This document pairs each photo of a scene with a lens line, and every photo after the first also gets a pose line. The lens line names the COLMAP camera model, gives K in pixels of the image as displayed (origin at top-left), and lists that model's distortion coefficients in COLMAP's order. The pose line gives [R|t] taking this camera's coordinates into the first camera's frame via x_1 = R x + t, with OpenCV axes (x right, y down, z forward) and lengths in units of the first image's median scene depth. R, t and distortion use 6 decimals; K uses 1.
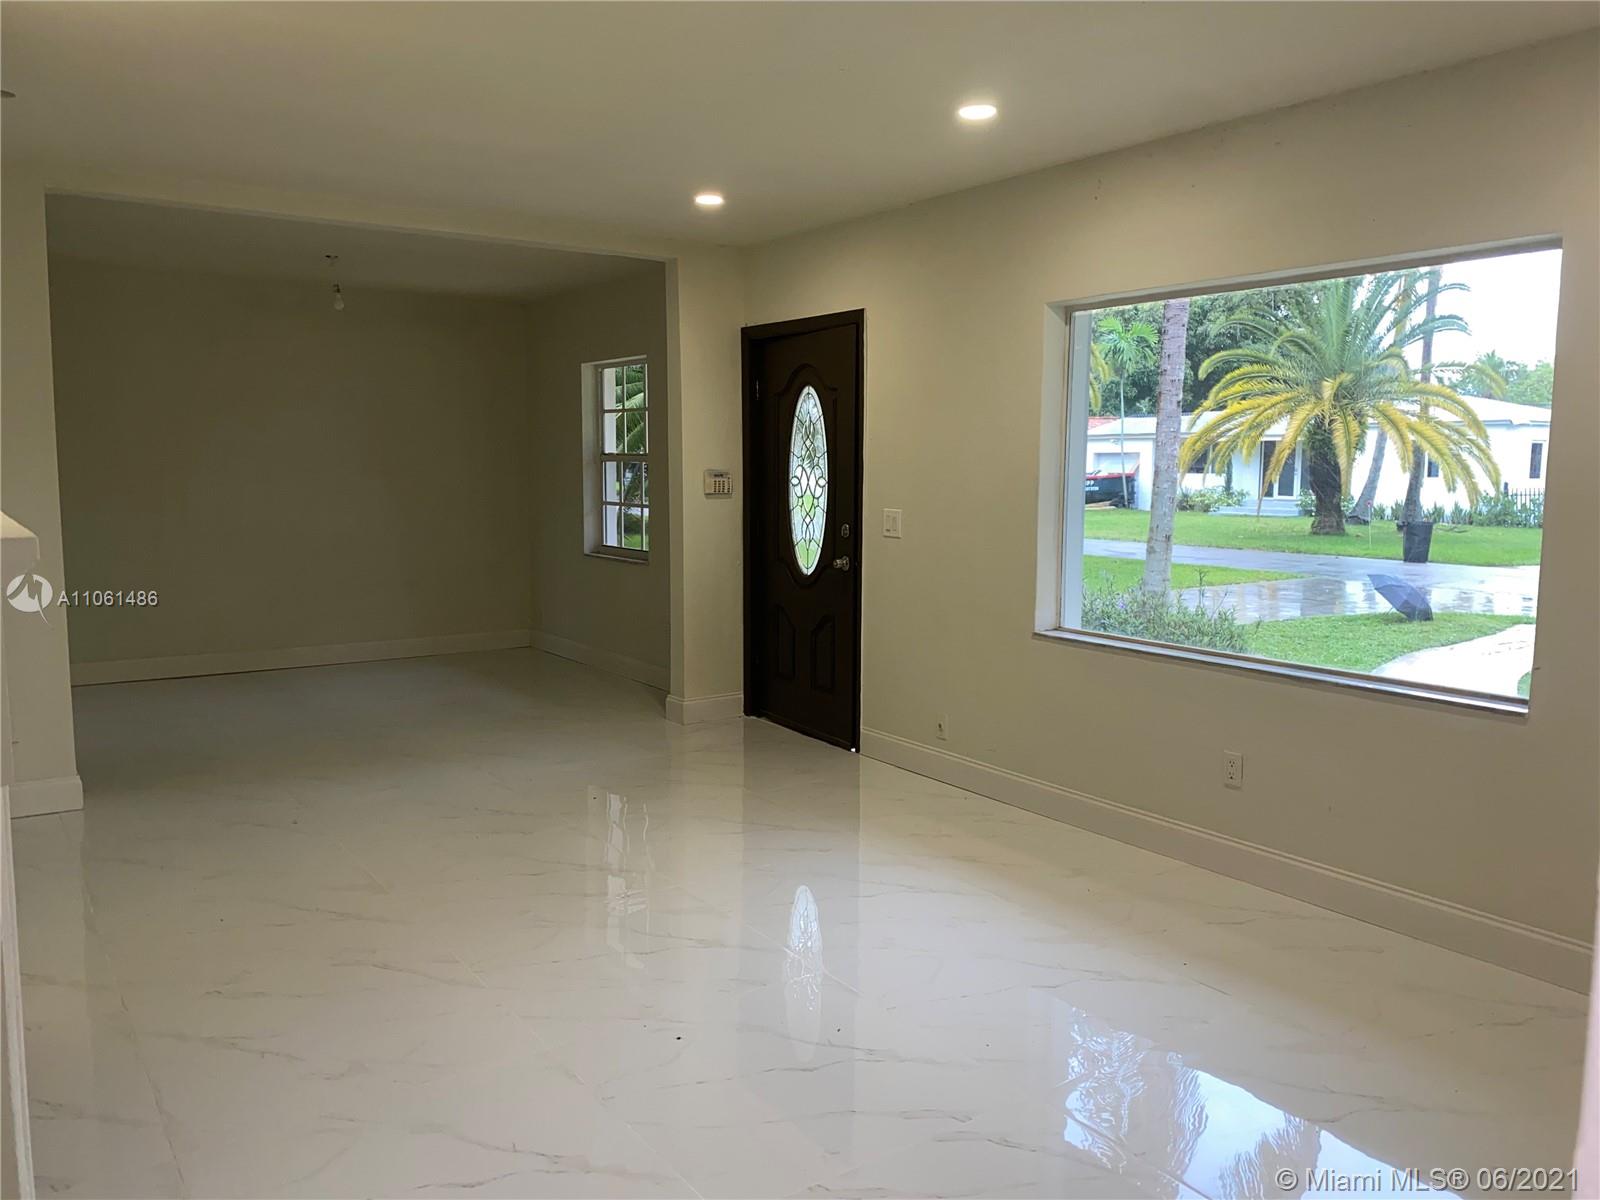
lens RADIAL K [[1215.7, 0, 800.0], [0, 1215.7, 600.0], [0, 0, 1]] dist [0.072820, -0.008951]
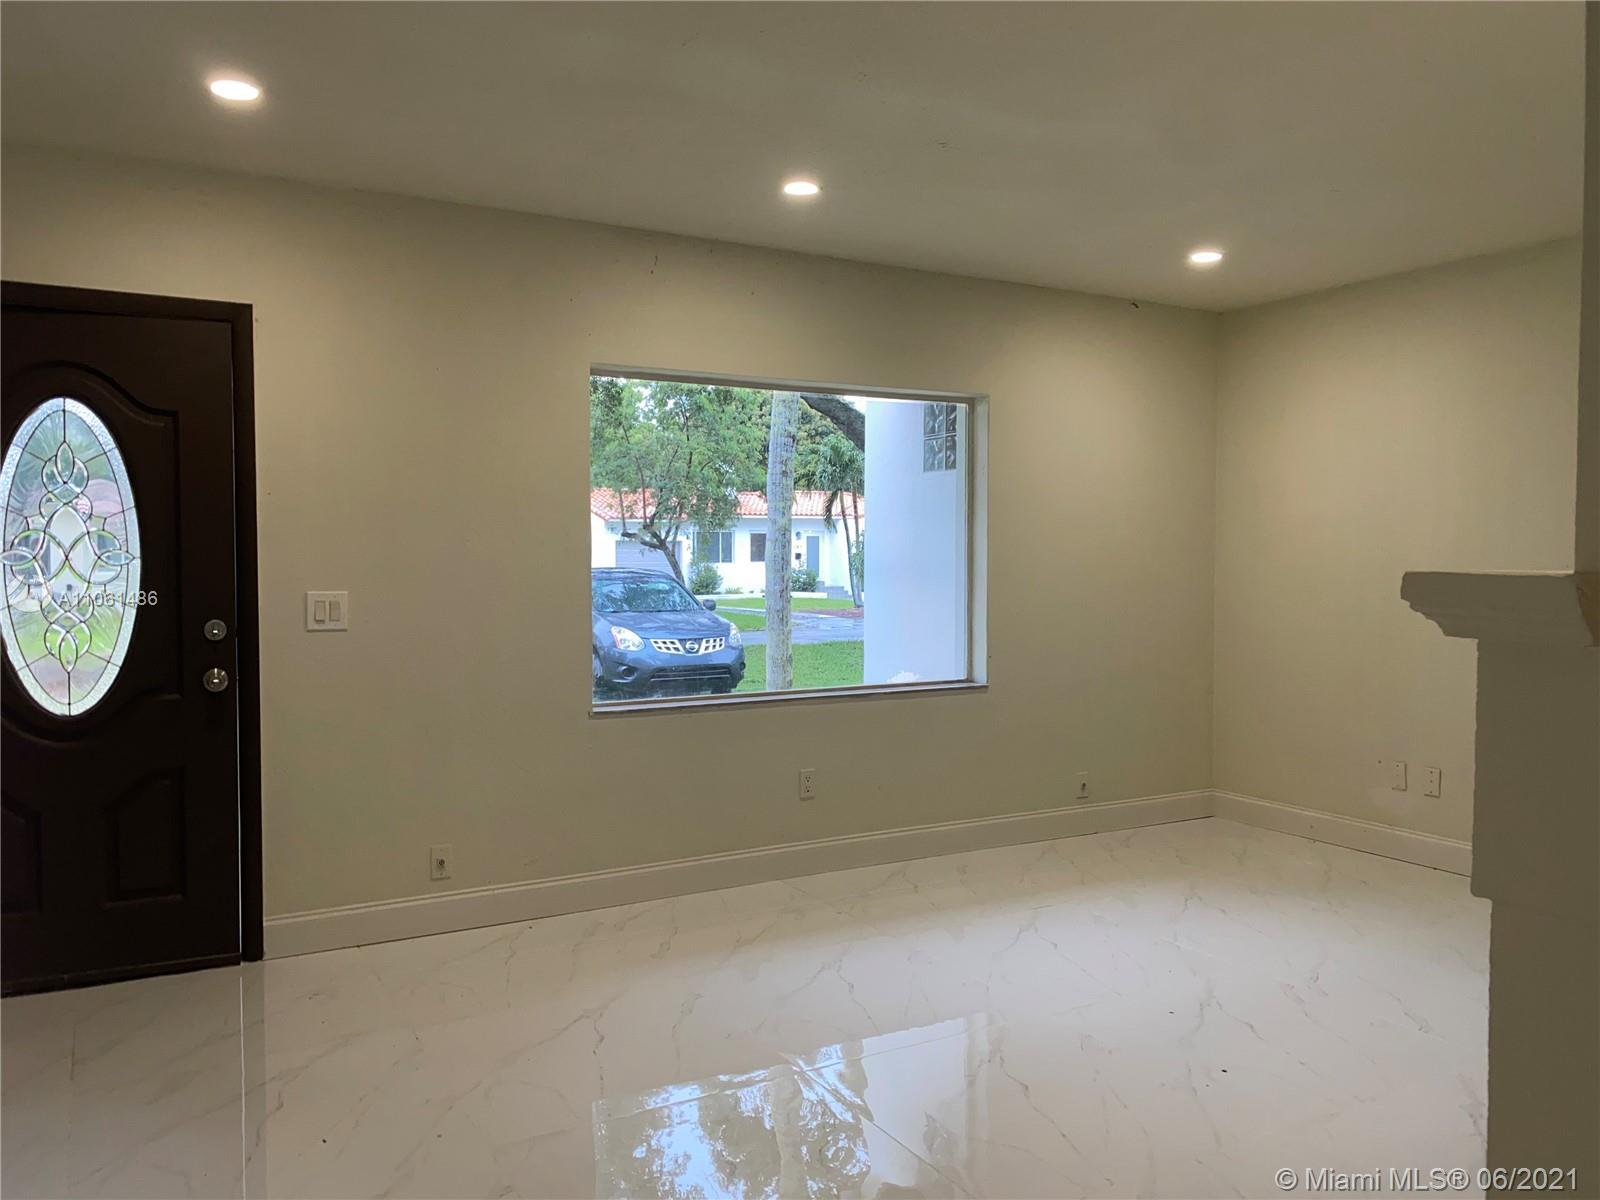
lens RADIAL K [[1162.9, 0, 800.0], [0, 1162.9, 600.0], [0, 0, 1]] dist [0.000689, -0.000752]
pose [[0.102132, -0.038639, 0.994020, -0.573853], [0.124901, 0.991836, 0.025721, -0.051937], [-0.986899, 0.121527, 0.106125, 0.647363]]
